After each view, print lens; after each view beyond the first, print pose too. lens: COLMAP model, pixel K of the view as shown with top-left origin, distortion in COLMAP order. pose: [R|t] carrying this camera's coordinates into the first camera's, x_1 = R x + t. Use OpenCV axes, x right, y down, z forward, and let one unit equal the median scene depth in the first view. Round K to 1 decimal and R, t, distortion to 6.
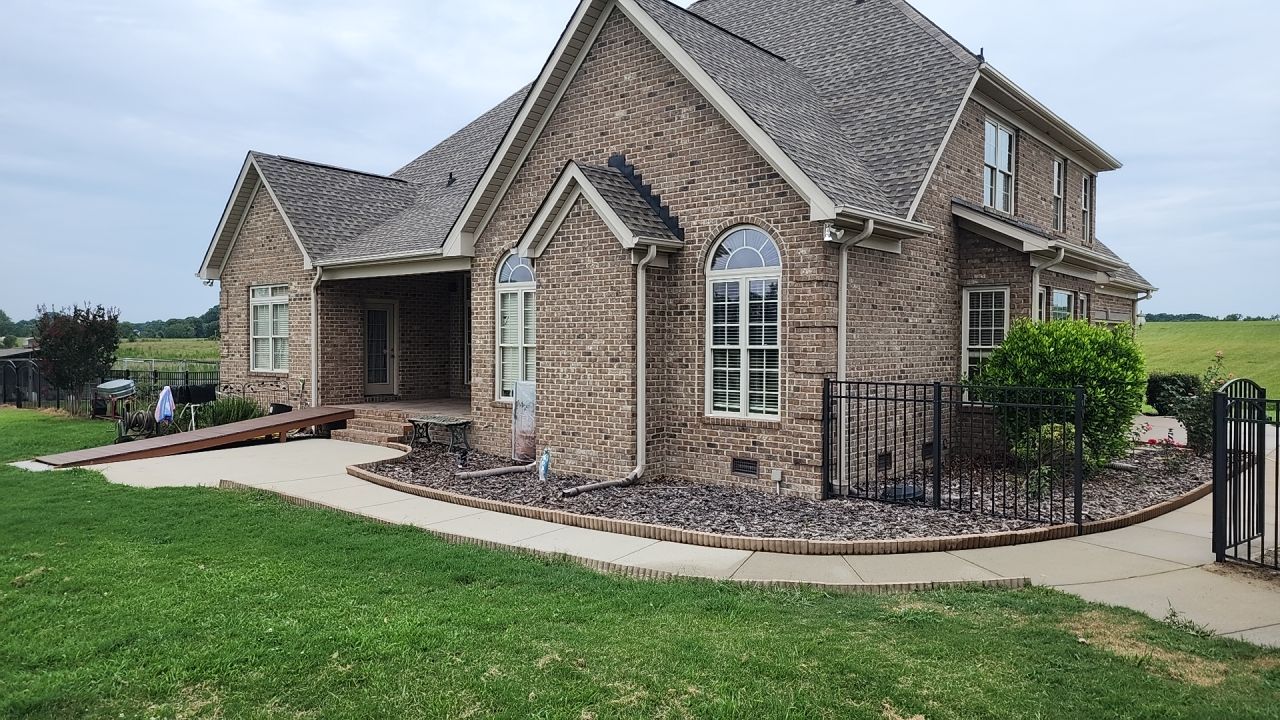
lens RADIAL K [[845.2, 0, 640.0], [0, 845.2, 360.0], [0, 0, 1]] dist [0.085309, -0.069904]
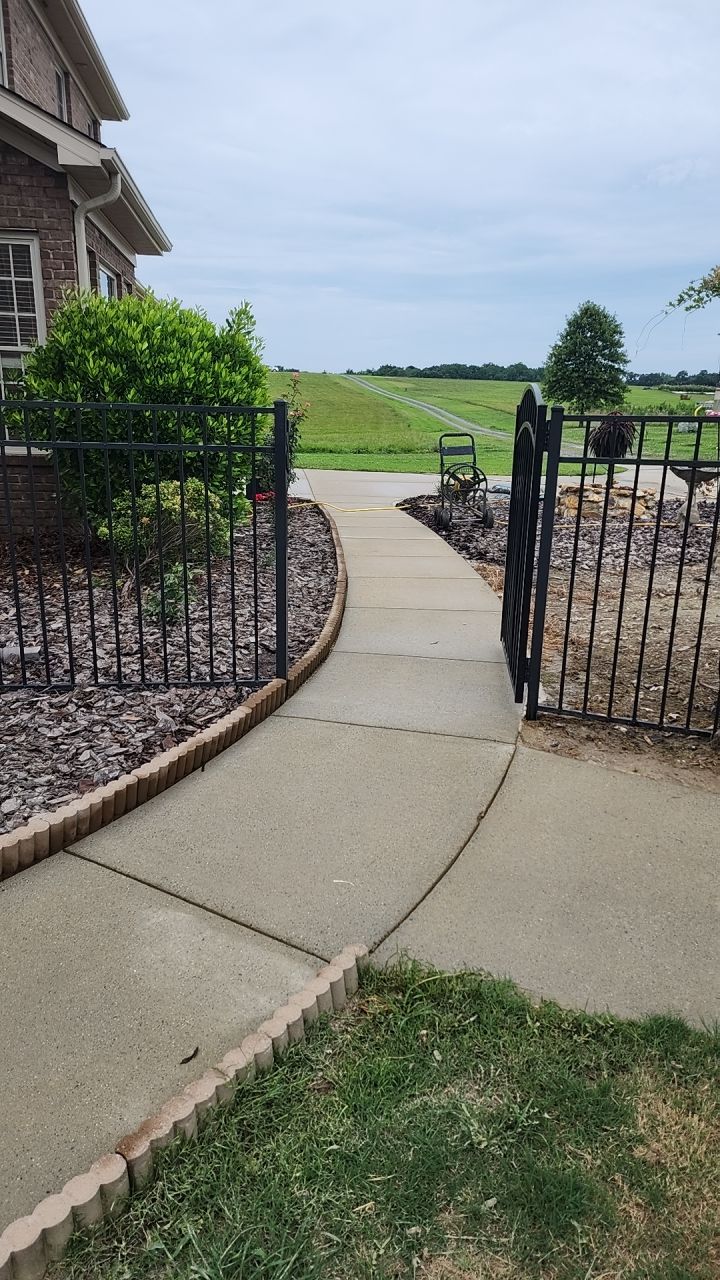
lens RADIAL K [[845.2, 0, 360.0], [0, 845.2, 640.0], [0, 0, 1]] dist [0.085309, -0.069904]
pose [[0.681001, -0.186908, 0.708027, 0.146848], [-0.002680, 0.966235, 0.257648, 0.029749], [-0.732278, -0.177357, 0.657506, 0.506168]]
